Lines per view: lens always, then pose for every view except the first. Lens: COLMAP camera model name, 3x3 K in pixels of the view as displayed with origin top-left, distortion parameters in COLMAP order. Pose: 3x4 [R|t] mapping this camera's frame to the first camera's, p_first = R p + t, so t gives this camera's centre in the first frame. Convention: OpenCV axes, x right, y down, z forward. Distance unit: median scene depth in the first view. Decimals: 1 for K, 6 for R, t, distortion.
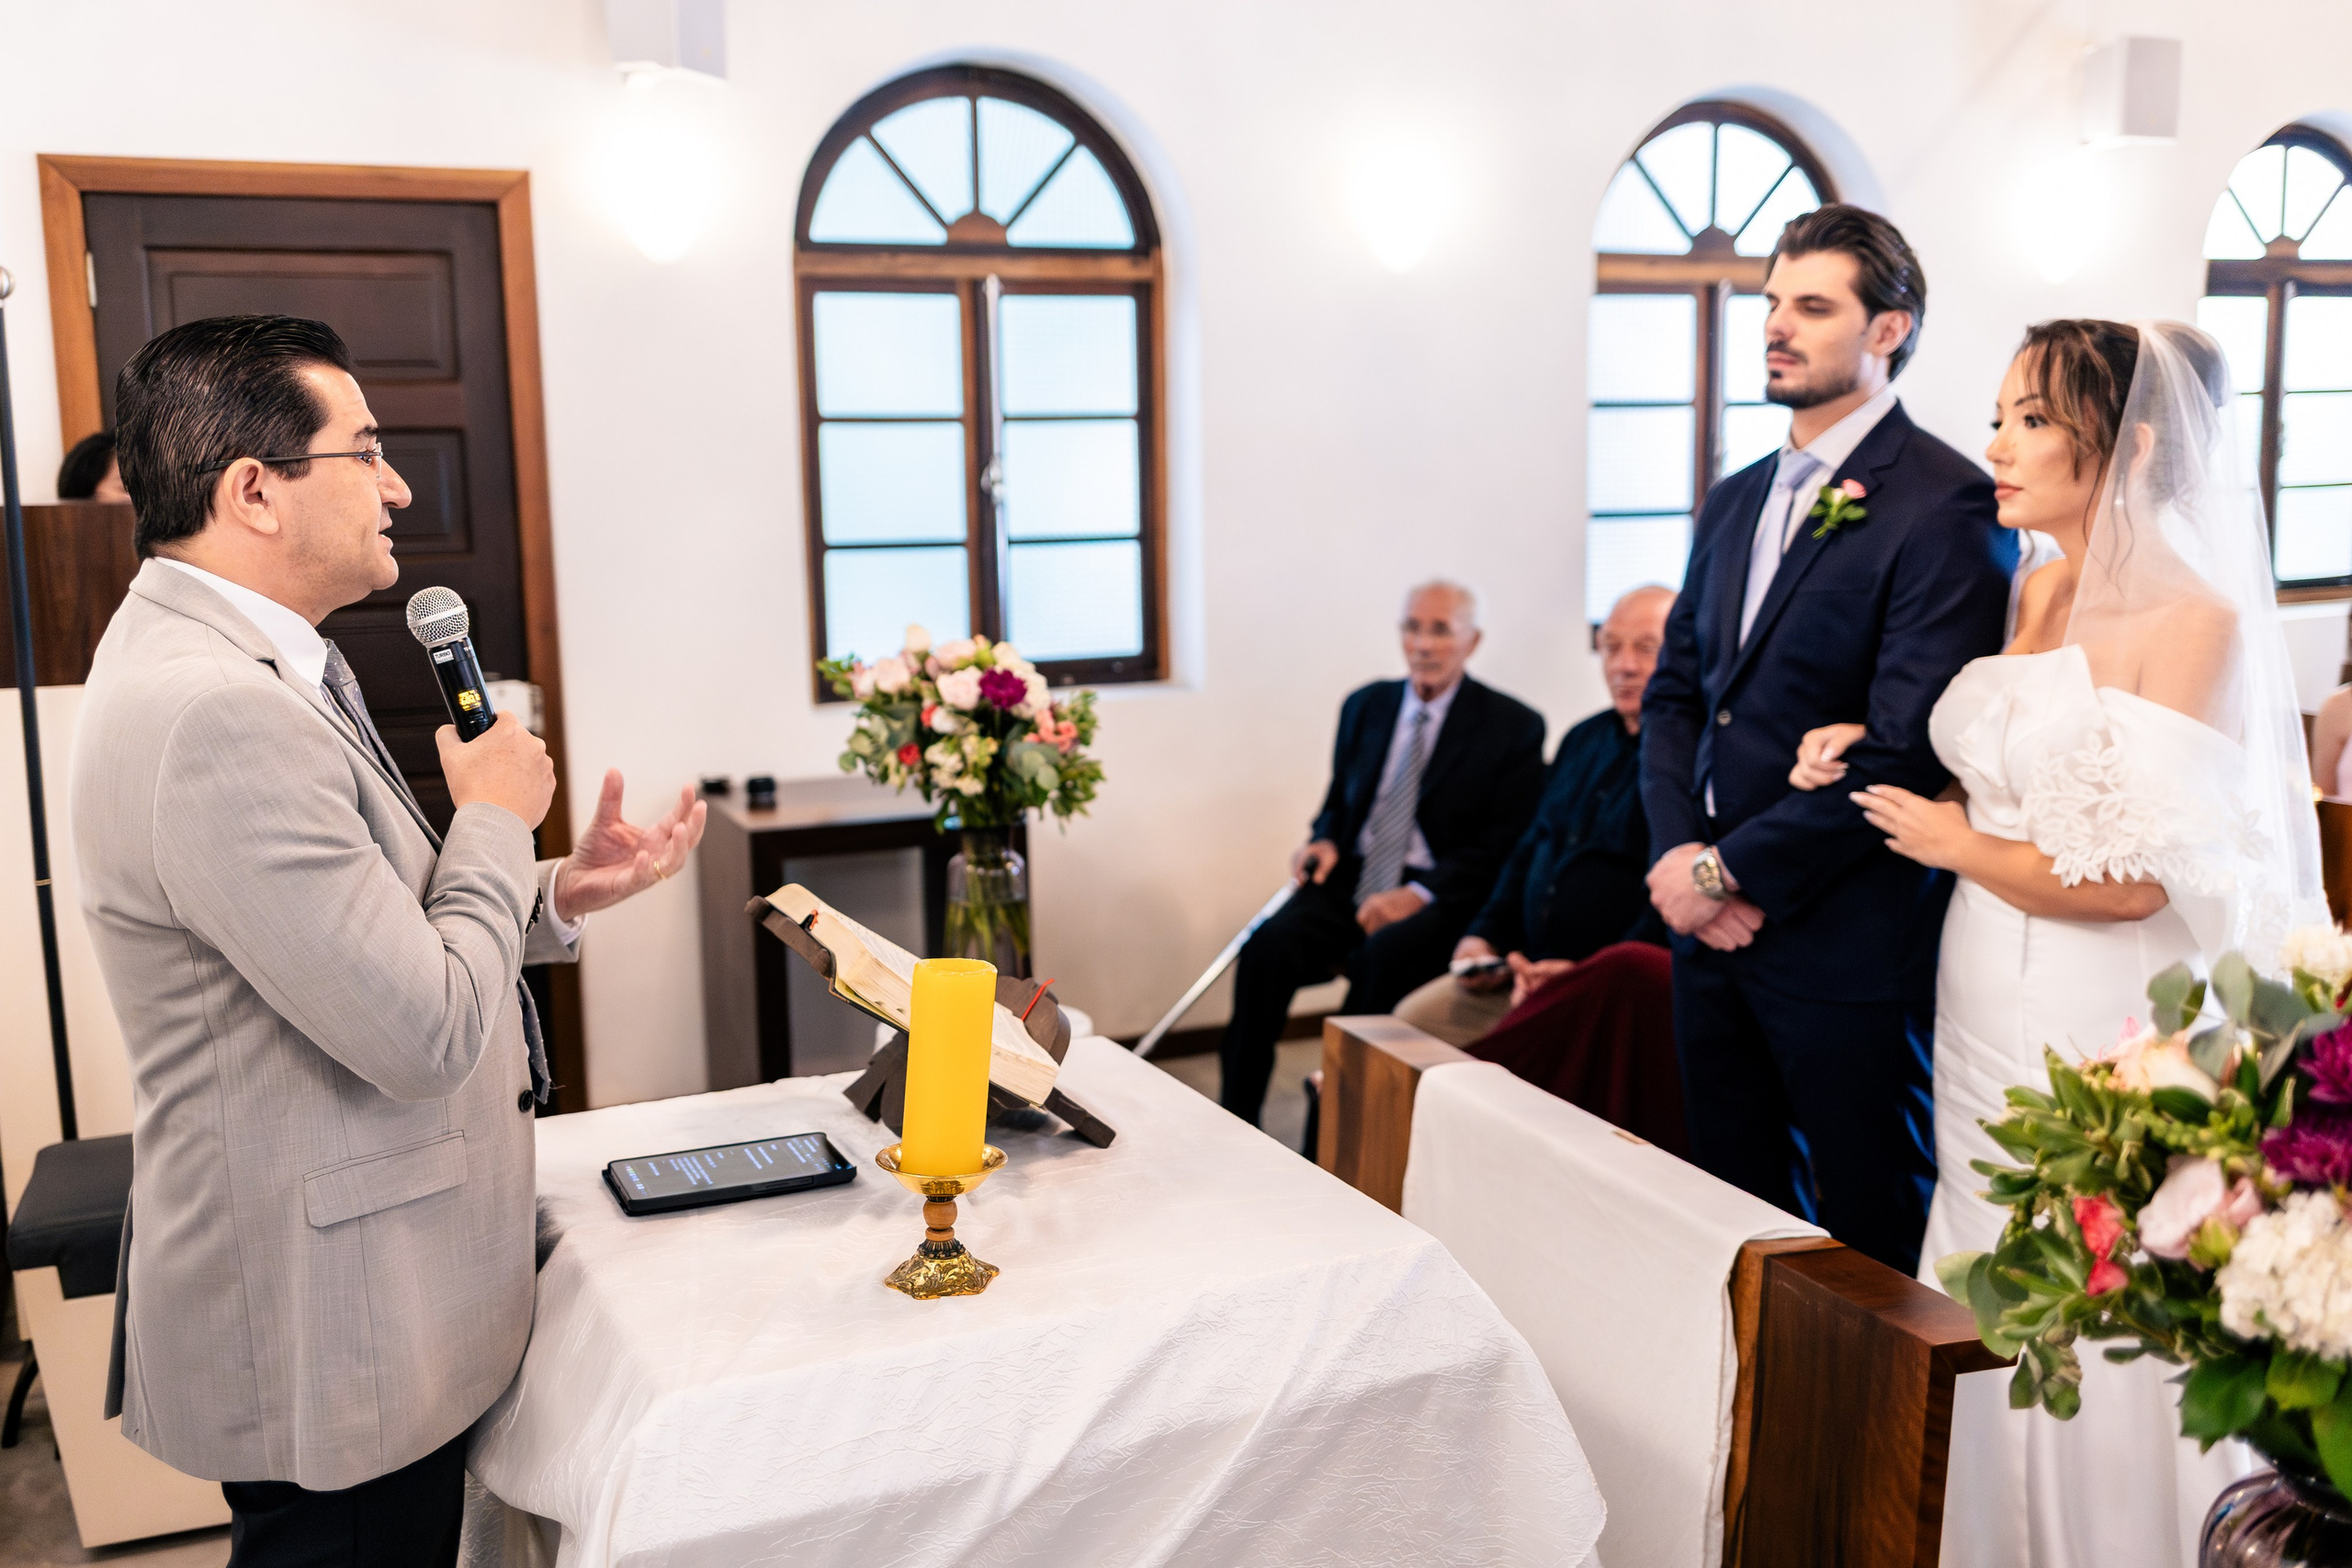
lens RADIAL K [[2207.7, 0, 1186.4], [0, 2207.7, 770.6], [0, 0, 1]] dist [0.016621, -0.002530]
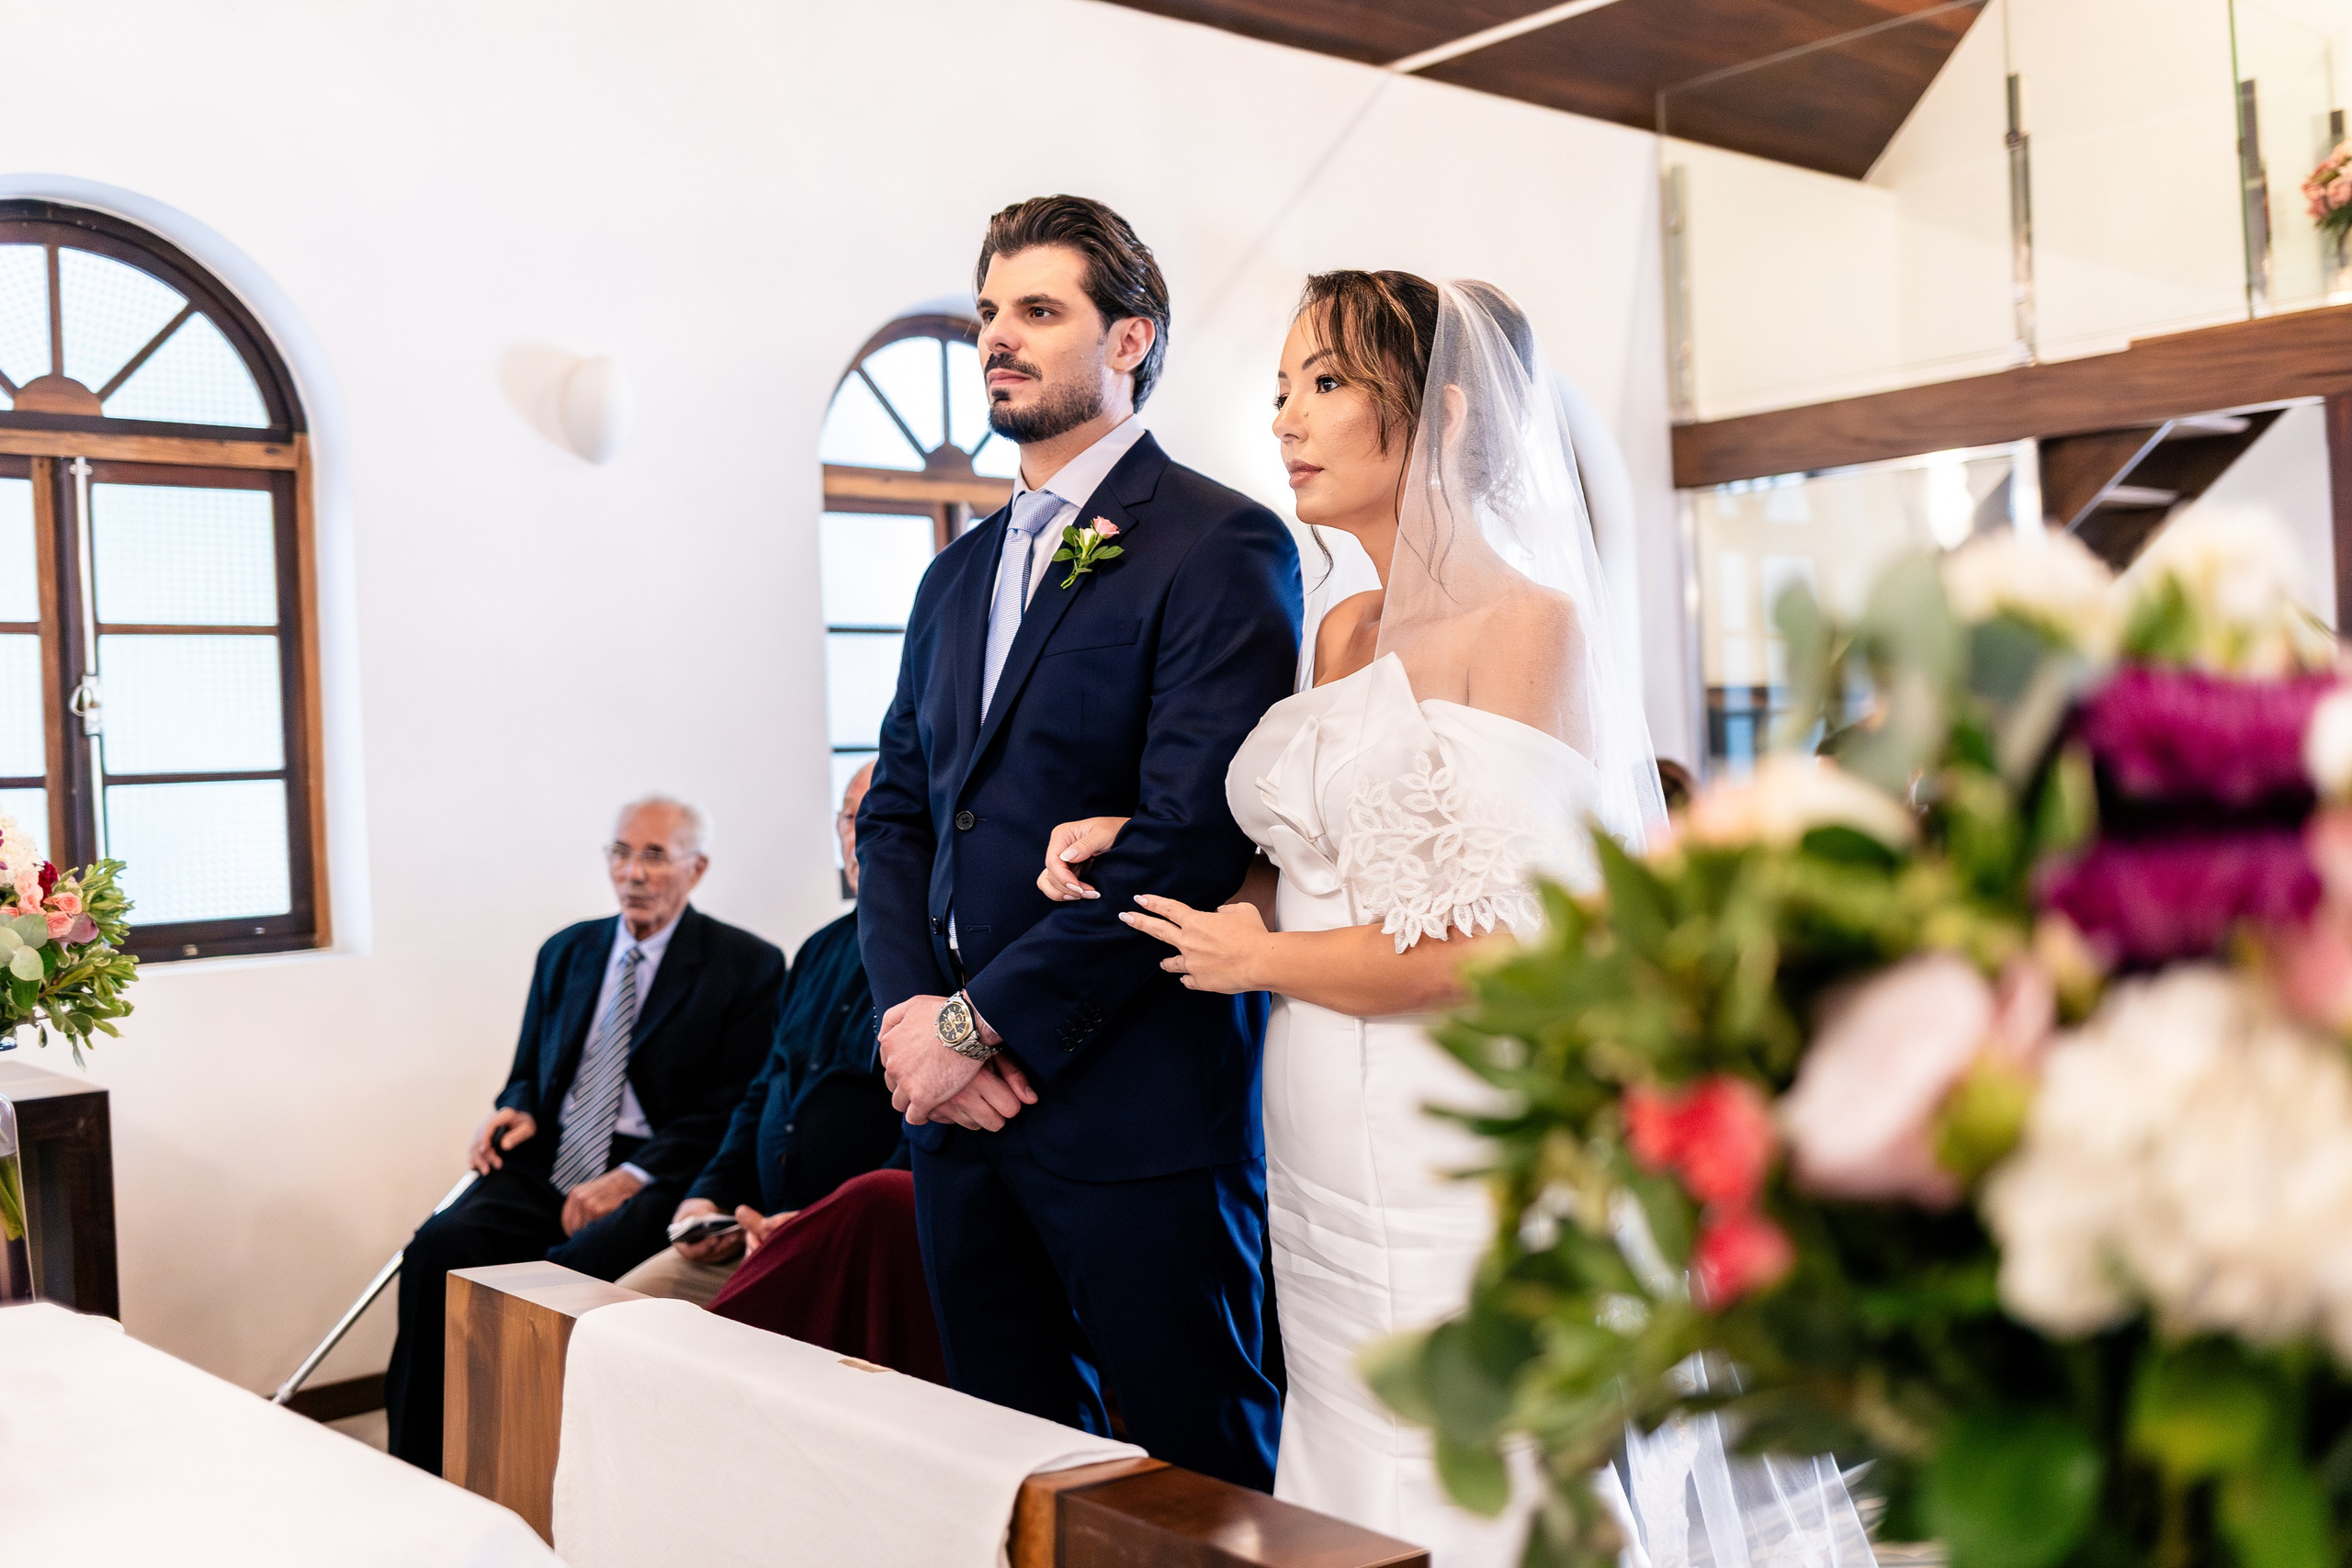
lens RADIAL K [[2207.7, 0, 1186.4], [0, 2207.7, 770.6], [0, 0, 1]] dist [0.016621, -0.002530]
pose [[0.946564, -0.025584, 0.321501, 0.066835], [0.074765, 0.987100, -0.141575, 0.076383], [-0.313732, 0.158047, 0.936266, 0.243921]]
